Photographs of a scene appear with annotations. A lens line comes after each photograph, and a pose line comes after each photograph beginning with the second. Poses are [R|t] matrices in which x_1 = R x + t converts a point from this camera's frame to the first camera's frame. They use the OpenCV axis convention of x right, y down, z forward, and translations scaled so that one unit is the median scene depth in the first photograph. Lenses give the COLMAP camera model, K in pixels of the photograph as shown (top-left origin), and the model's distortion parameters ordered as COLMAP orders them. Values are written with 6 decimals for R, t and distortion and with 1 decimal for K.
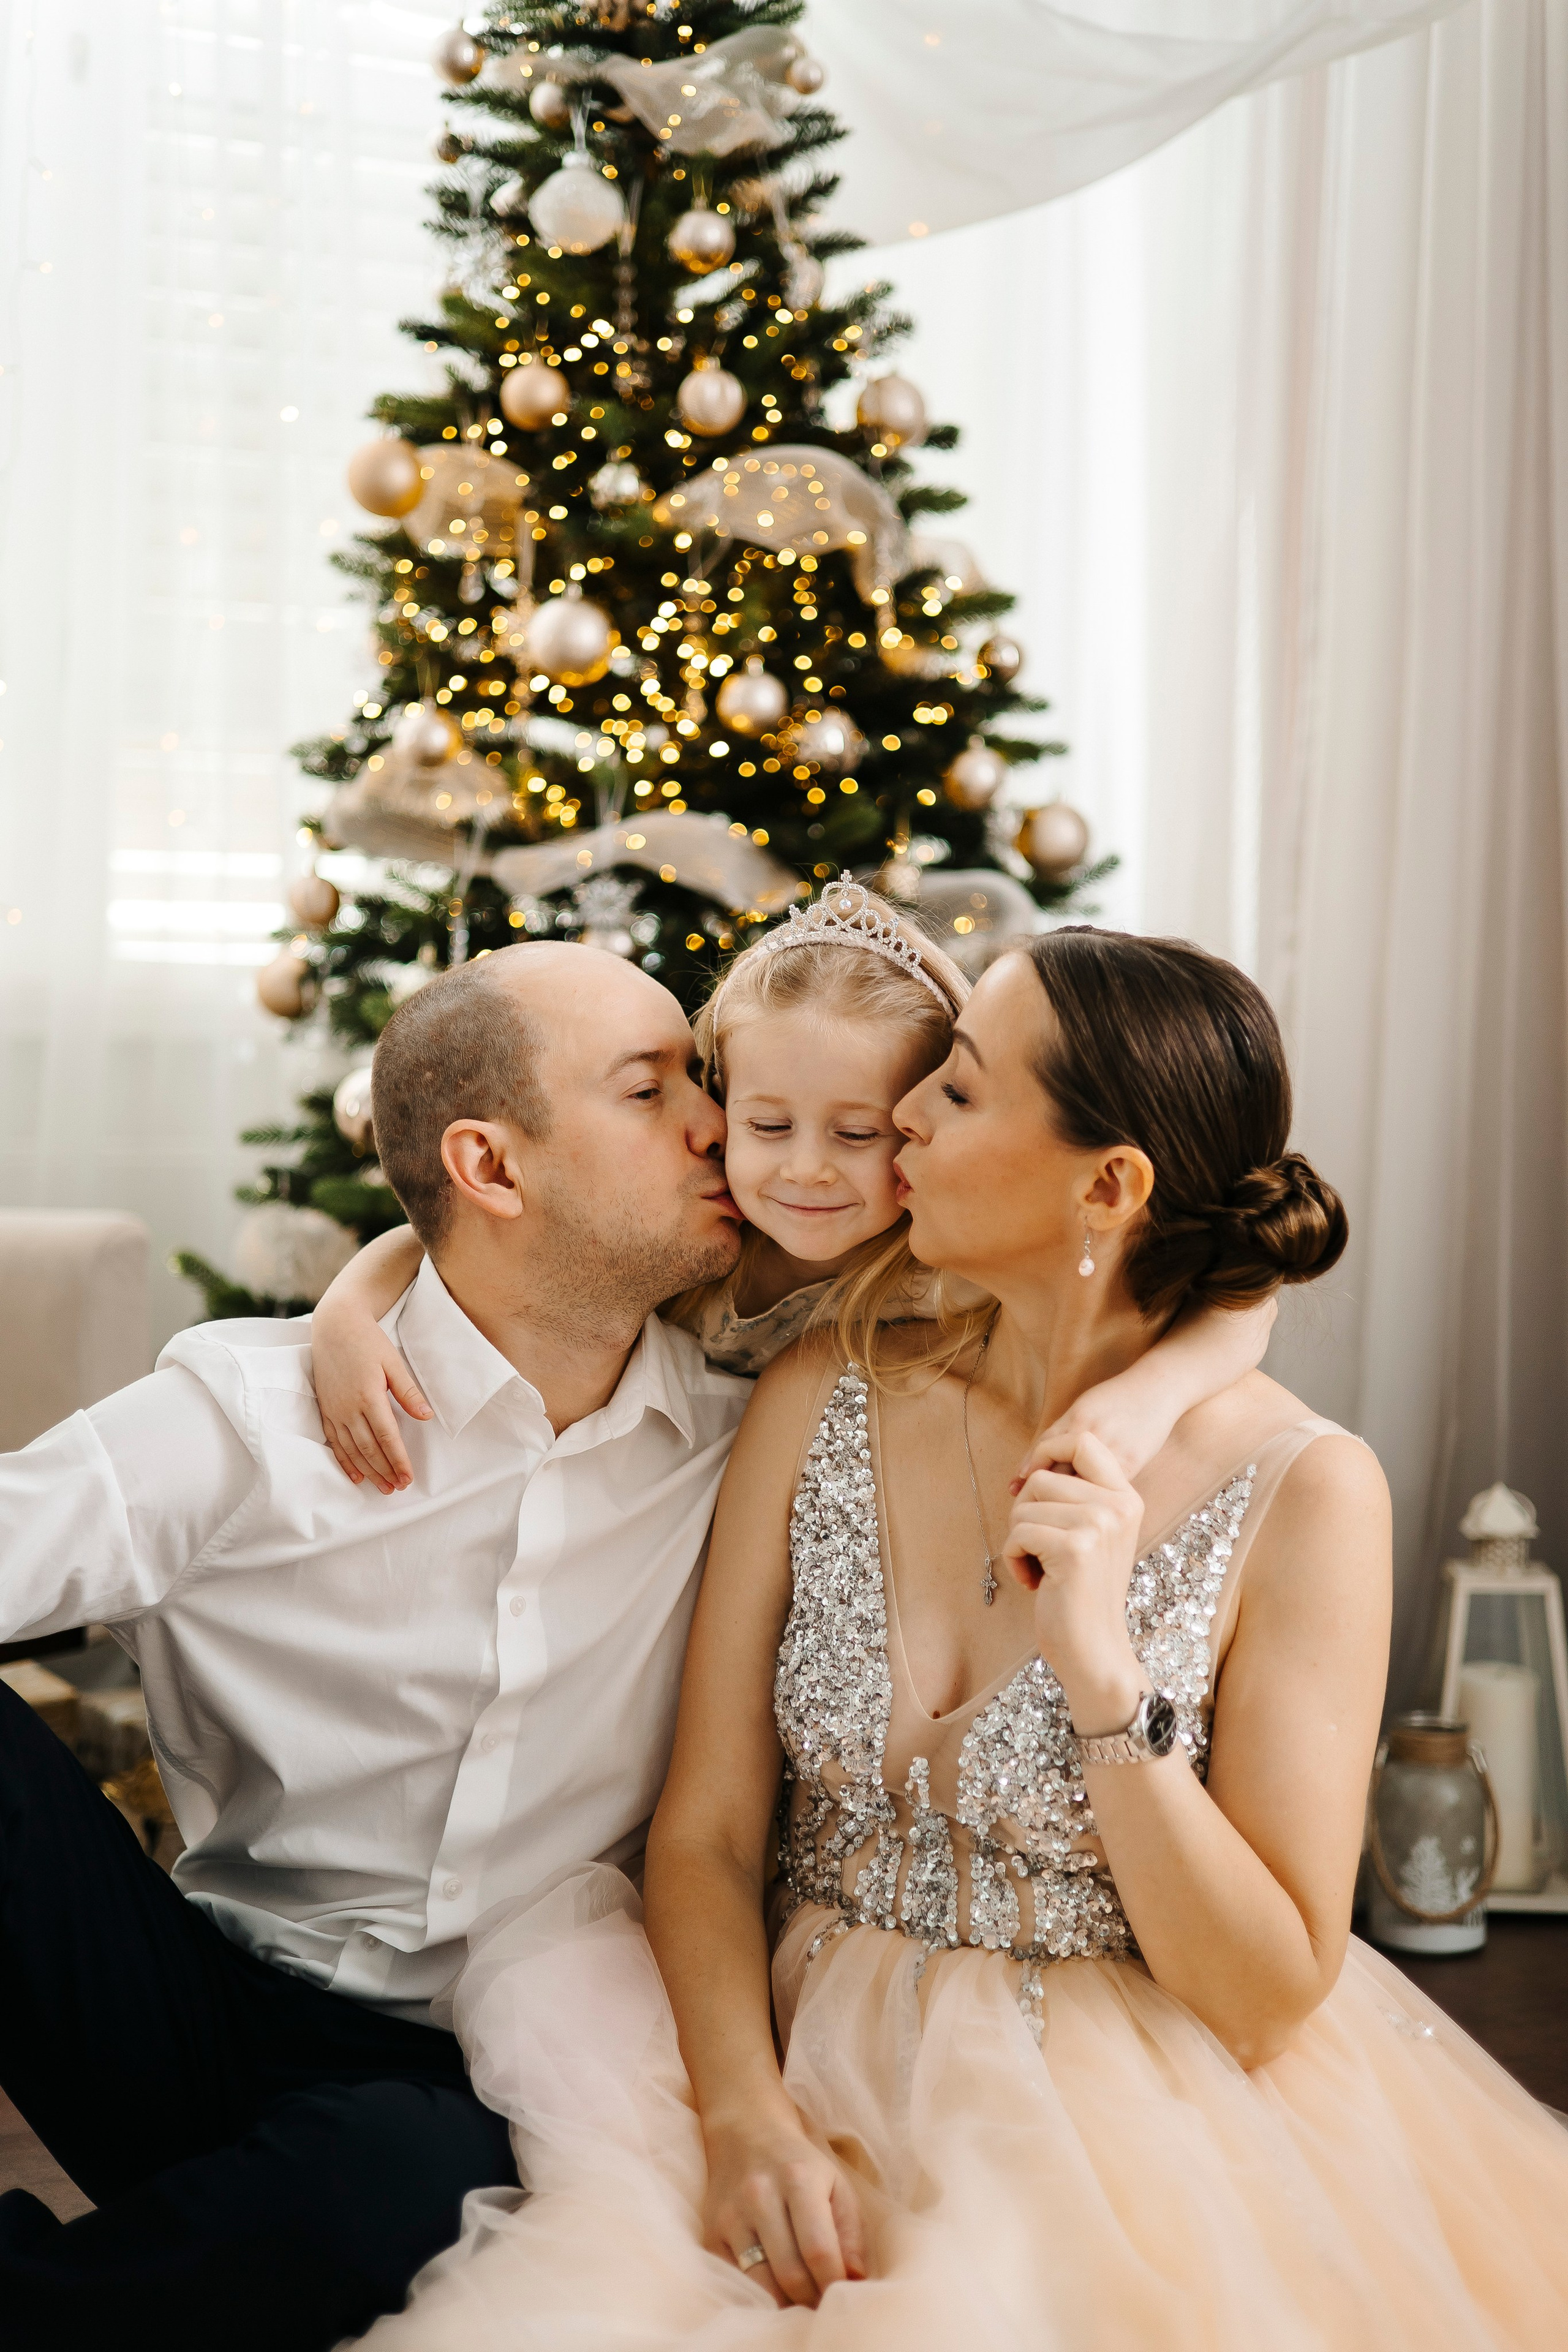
lens RADIAL K [[3544.2, 0, 784.0], [0, 3544.2, 1176.0], [0, 0, 1]] dist [-0.011496, -0.111429]
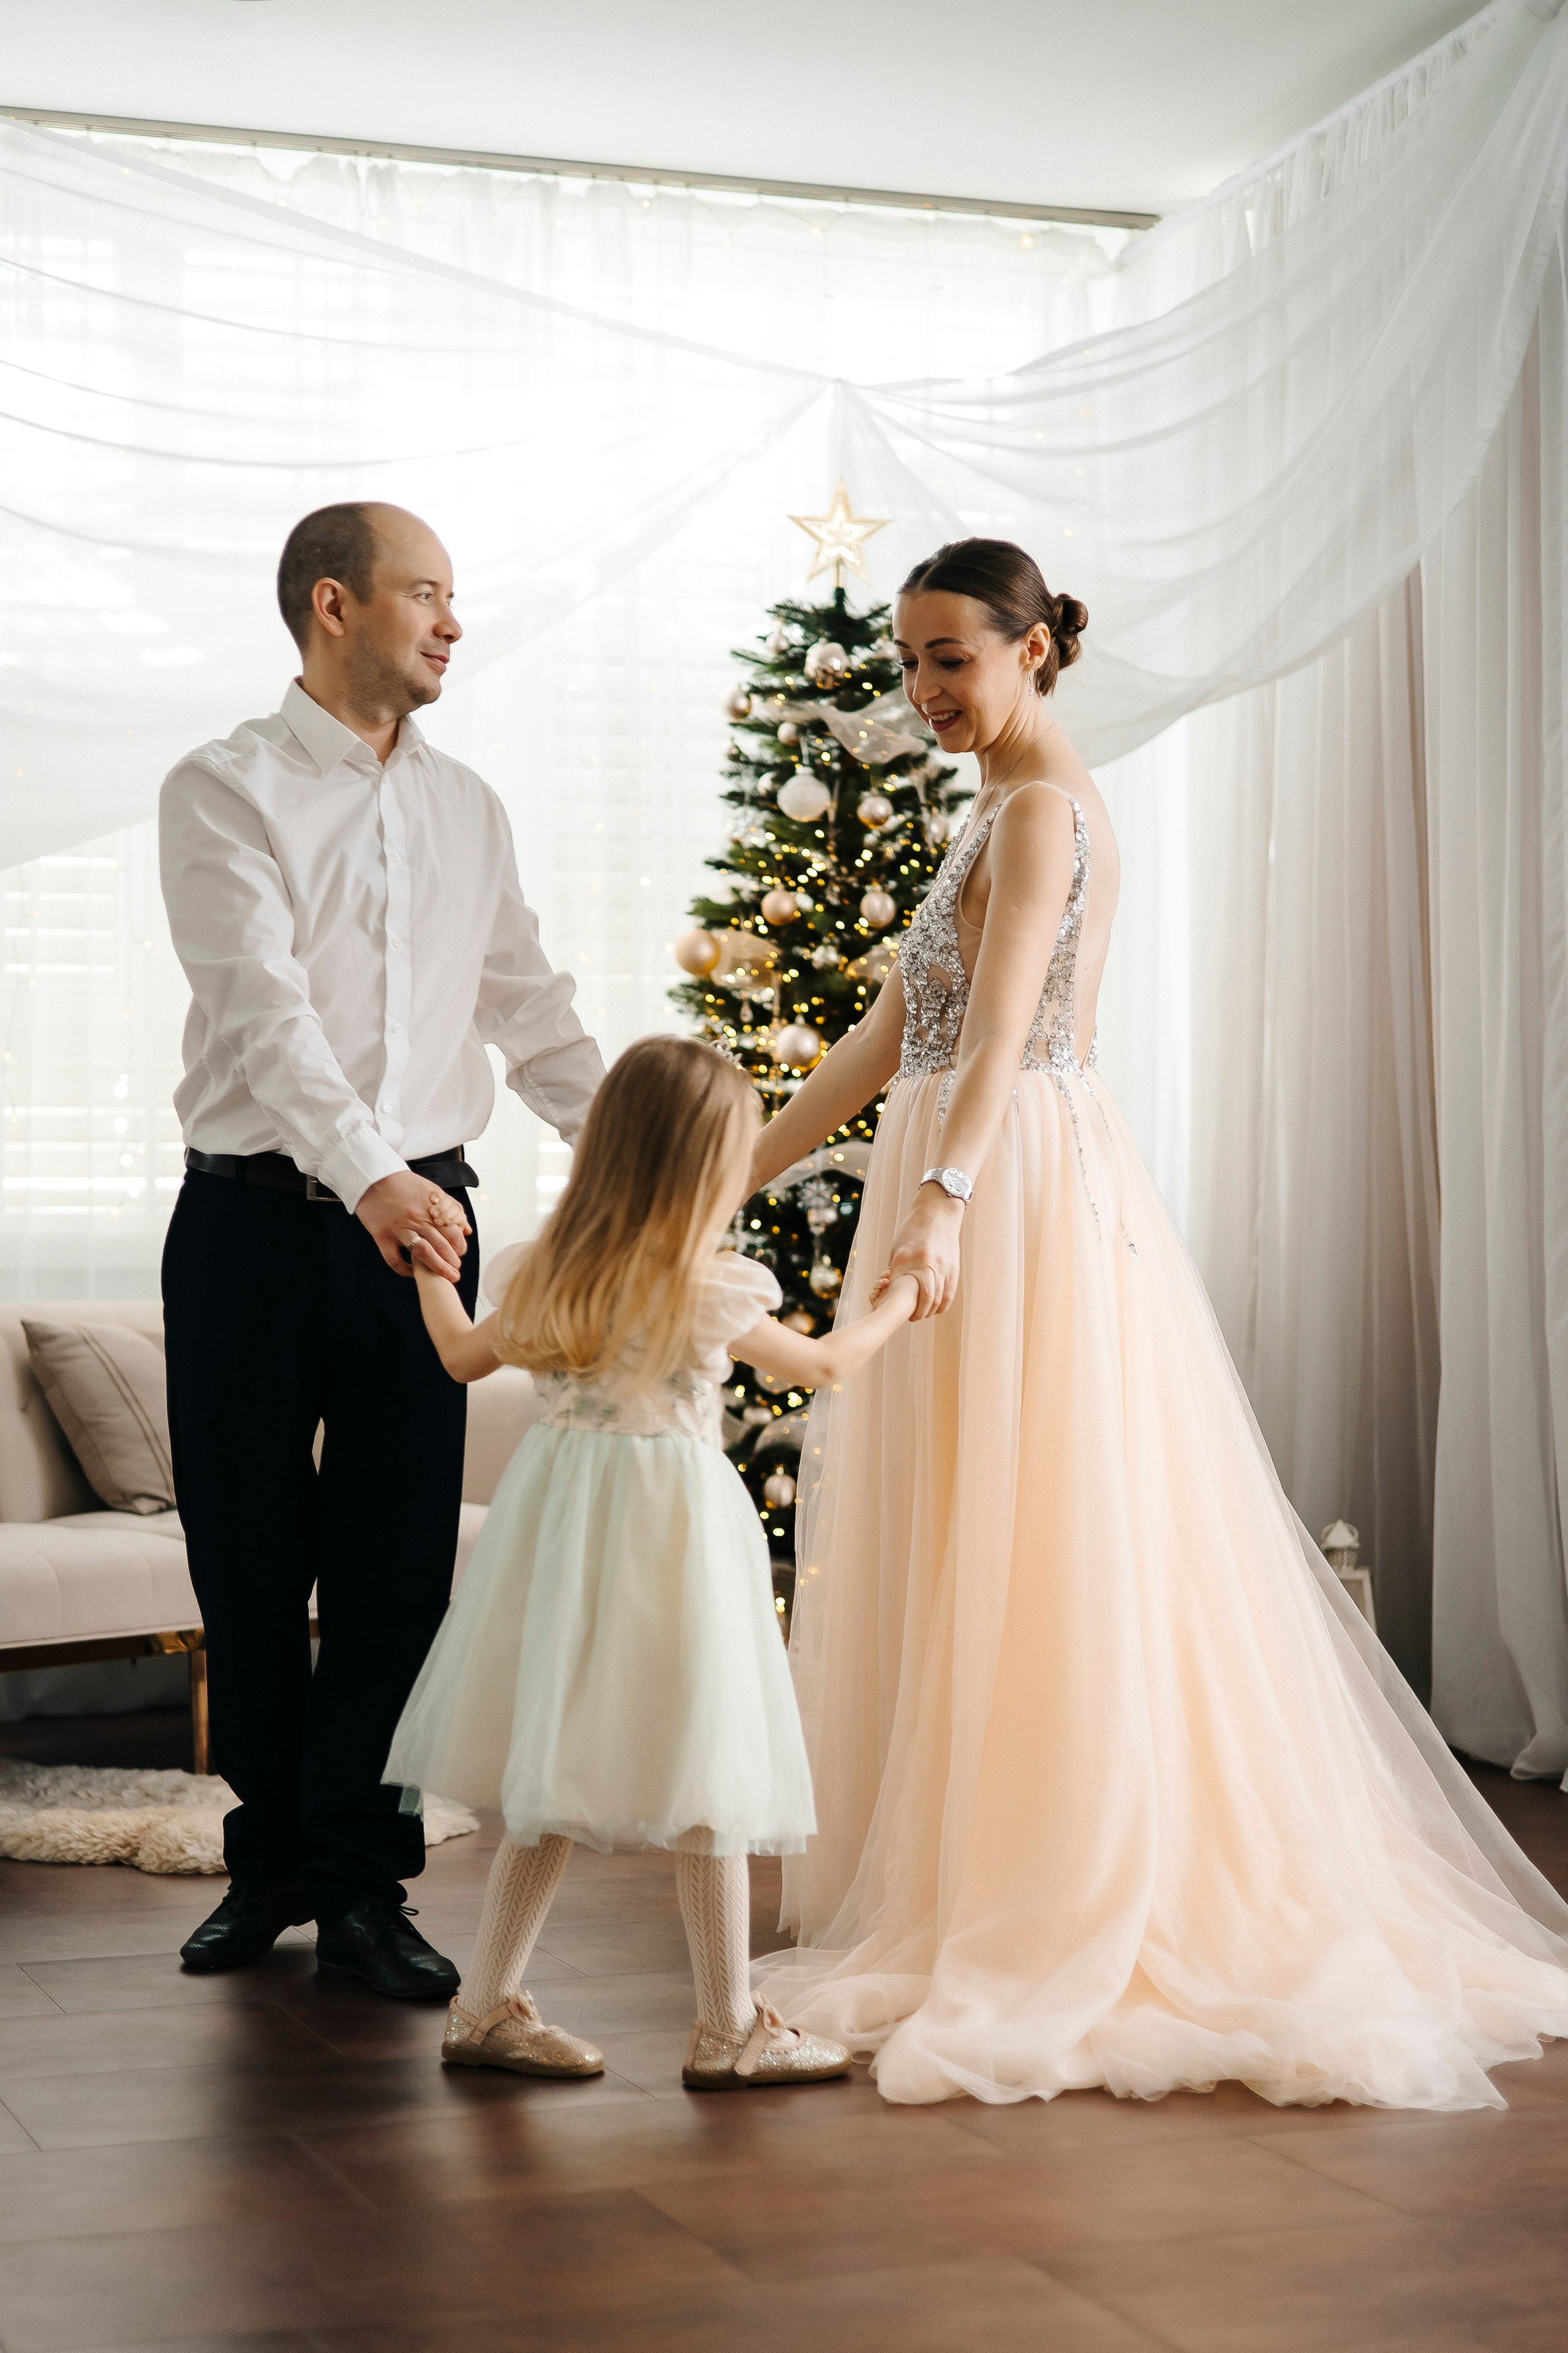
lens RADIAL K [[3545.4, 0, 784.0], [0, 3545.4, 1176.5], [0, 0, 1]] dist [-0.011496, -0.111429]
pose [[0.994320, -0.015732, -0.105267, 0.113569], [0.009649, 0.998267, -0.058050, 0.017120], [0.105997, 0.056705, 0.992748, -0.735177]]
